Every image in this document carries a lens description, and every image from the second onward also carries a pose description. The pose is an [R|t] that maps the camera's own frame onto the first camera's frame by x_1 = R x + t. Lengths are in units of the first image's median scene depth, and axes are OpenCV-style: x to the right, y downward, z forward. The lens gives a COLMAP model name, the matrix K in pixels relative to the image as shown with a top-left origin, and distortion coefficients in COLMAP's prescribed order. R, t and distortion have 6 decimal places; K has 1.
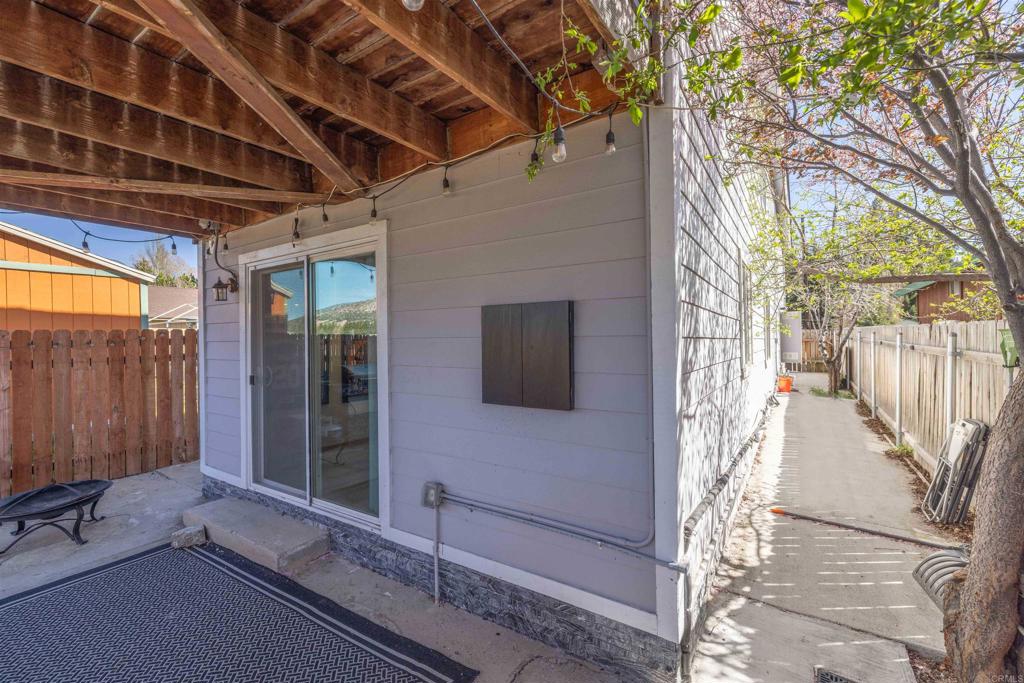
lens RADIAL K [[448.2, 0, 515.0], [0, 448.2, 338.2], [0, 0, 1]] dist [0.001494, 0.000093]
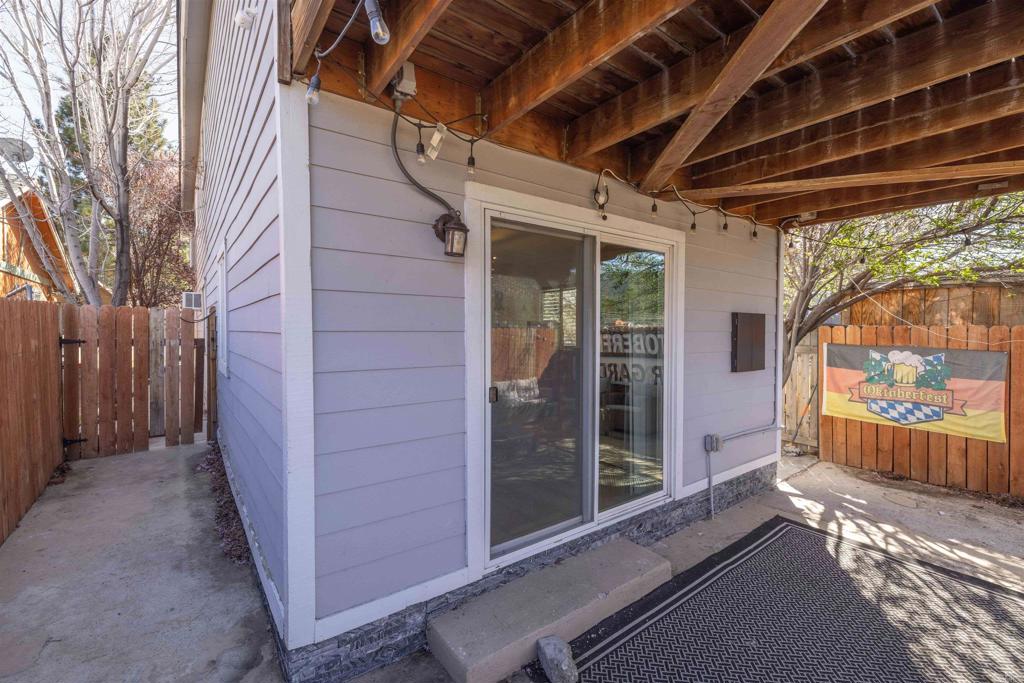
lens RADIAL K [[448.2, 0, 513.5], [0, 448.2, 336.9], [0, 0, 1]] dist [0.001494, 0.000093]
pose [[0.324835, -0.002938, 0.945766, -1.479032], [-0.008944, 0.999941, 0.006178, 0.011863], [-0.945728, -0.010465, 0.324790, 0.982973]]
